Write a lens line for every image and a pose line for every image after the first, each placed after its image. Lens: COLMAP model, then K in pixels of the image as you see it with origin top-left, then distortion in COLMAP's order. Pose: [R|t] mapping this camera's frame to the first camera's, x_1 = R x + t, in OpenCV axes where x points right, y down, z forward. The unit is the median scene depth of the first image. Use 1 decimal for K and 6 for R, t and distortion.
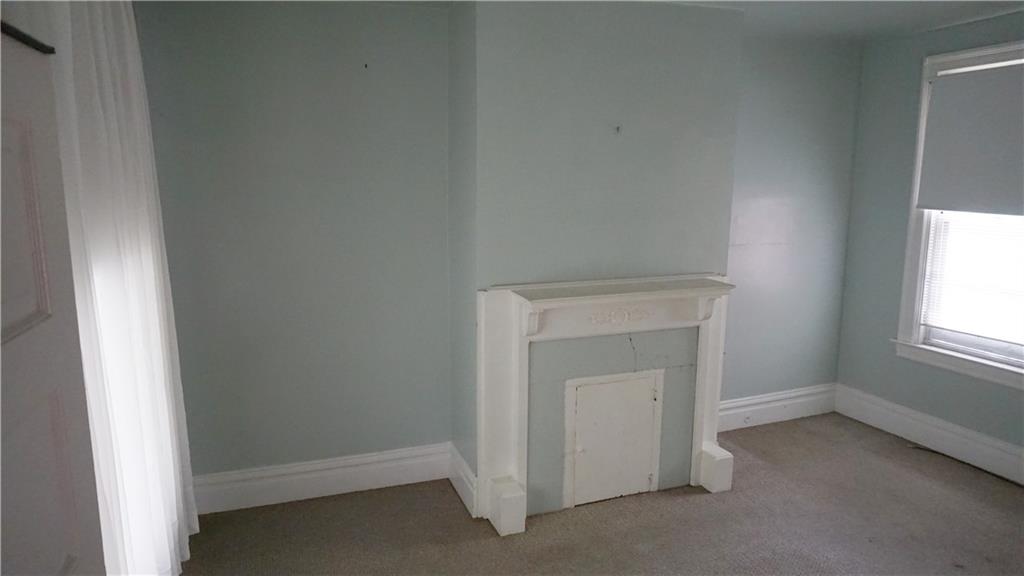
lens RADIAL K [[689.9, 0, 512.0], [0, 689.9, 288.0], [0, 0, 1]] dist [-0.042929, 0.046372]
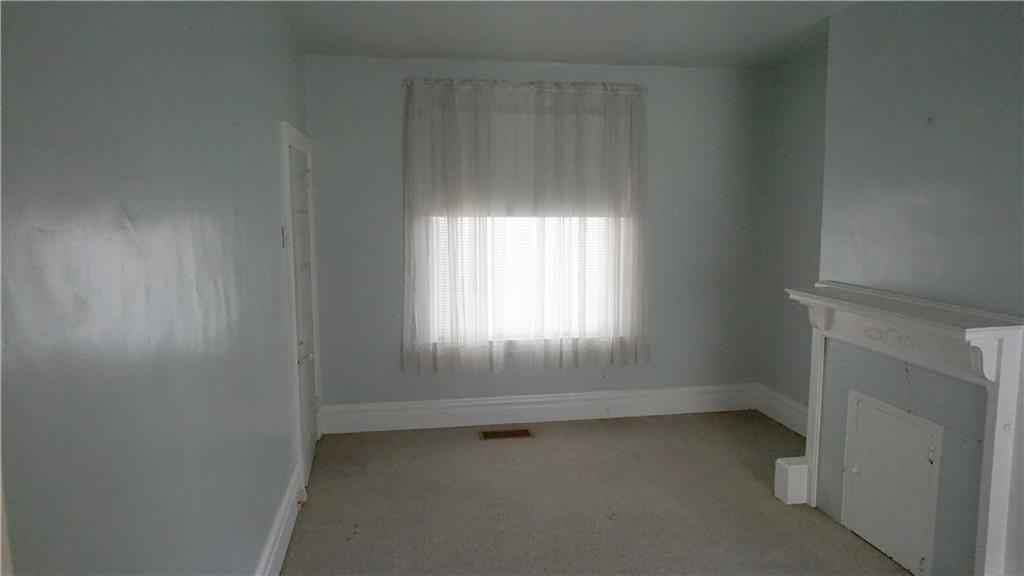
lens RADIAL K [[689.9, 0, 512.0], [0, 689.9, 288.0], [0, 0, 1]] dist [-0.042929, 0.046372]
pose [[-0.186338, 0.127209, -0.974216, 1.052894], [-0.155673, 0.975233, 0.157117, -0.078110], [0.970074, 0.180936, -0.161920, 0.654330]]
